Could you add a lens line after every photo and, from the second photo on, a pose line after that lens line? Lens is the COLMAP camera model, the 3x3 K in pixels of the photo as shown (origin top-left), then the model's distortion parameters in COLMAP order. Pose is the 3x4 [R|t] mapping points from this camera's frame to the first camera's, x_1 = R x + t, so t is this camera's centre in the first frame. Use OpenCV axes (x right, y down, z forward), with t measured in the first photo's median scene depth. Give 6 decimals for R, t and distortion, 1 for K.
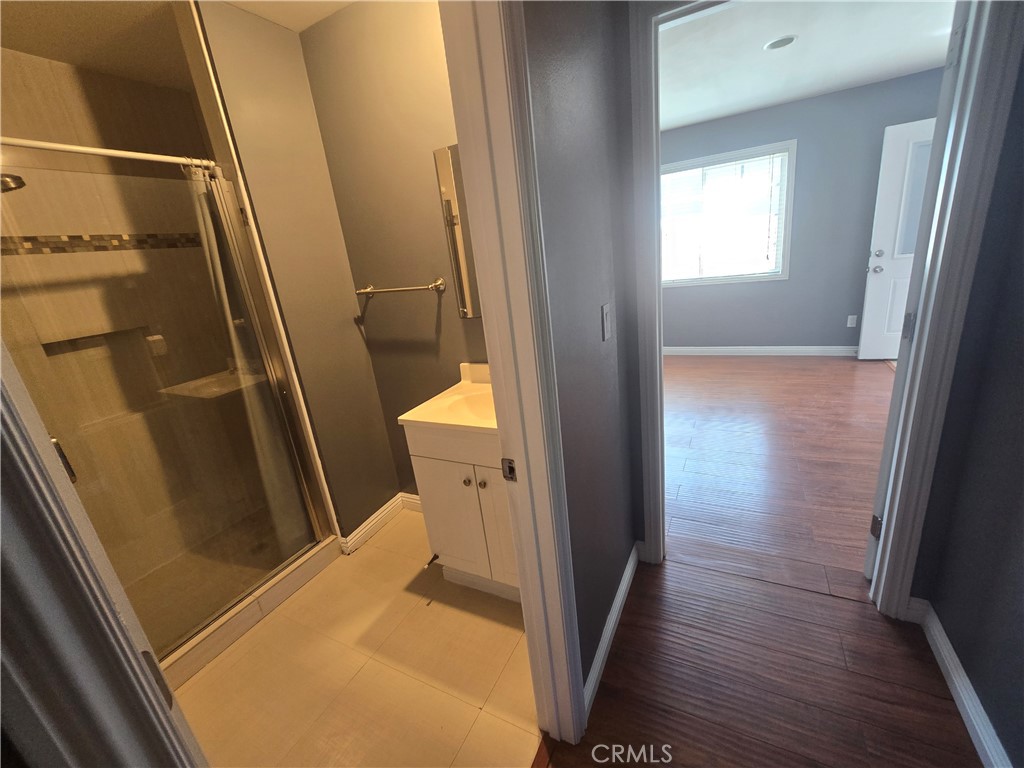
lens RADIAL K [[423.8, 0, 518.1], [0, 423.8, 380.5], [0, 0, 1]] dist [-0.004850, 0.000922]
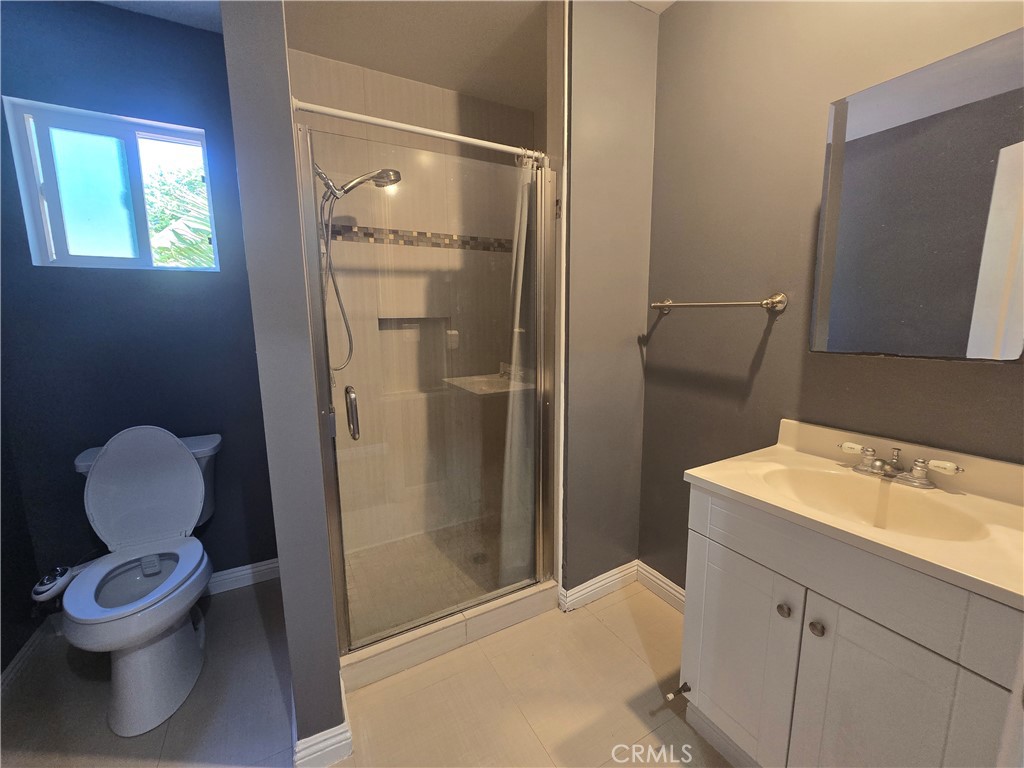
lens RADIAL K [[423.8, 0, 513.8], [0, 423.8, 382.0], [0, 0, 1]] dist [-0.004850, 0.000922]
pose [[0.830132, 0.190422, -0.524043, -0.152944], [-0.244371, 0.969051, -0.034982, 0.033313], [0.501163, 0.157100, 0.850973, 0.199037]]
